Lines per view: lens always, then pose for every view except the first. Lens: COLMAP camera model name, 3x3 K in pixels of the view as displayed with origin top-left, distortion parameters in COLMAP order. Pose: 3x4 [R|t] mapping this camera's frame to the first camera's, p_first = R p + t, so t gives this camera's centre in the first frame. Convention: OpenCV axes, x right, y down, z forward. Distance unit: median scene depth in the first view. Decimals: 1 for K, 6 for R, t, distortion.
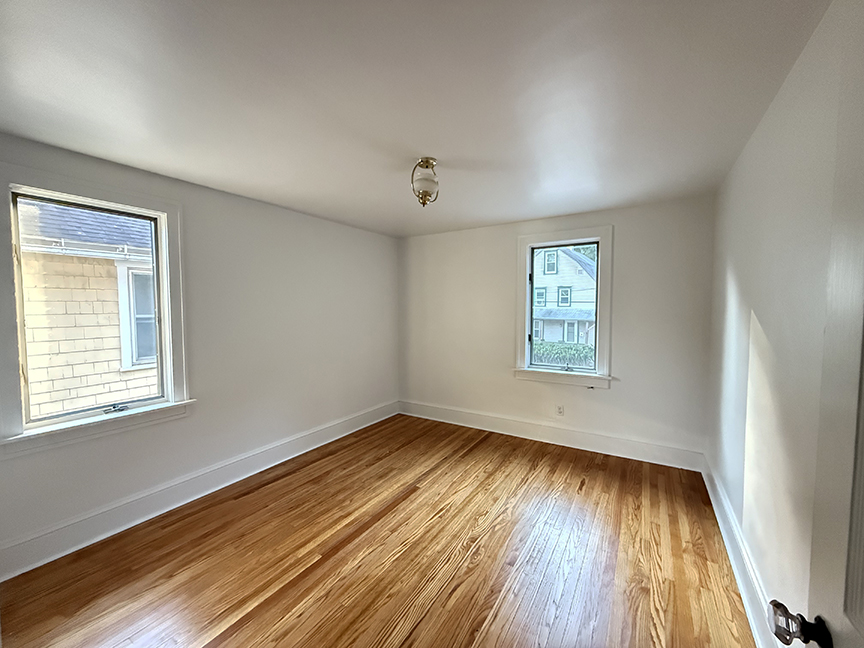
lens RADIAL K [[345.2, 0, 428.7], [0, 345.2, 324.6], [0, 0, 1]] dist [0.000505, -0.000242]
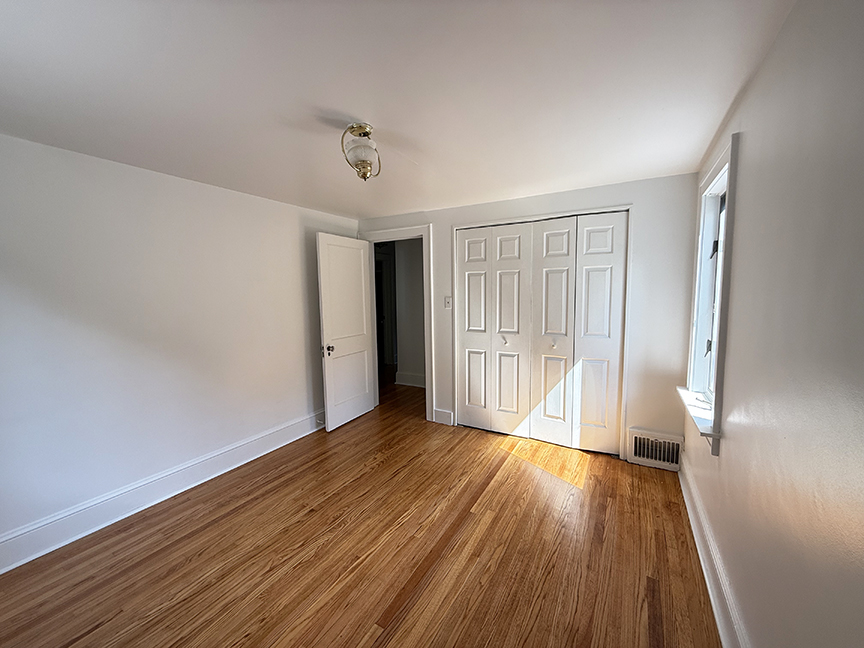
lens RADIAL K [[345.2, 0, 428.7], [0, 345.2, 324.6], [0, 0, 1]] dist [0.000505, -0.000242]
pose [[-0.998948, 0.025472, -0.038135, -0.130599], [0.019677, 0.989196, 0.145270, -0.118599], [0.041423, 0.144366, -0.988657, 1.917681]]
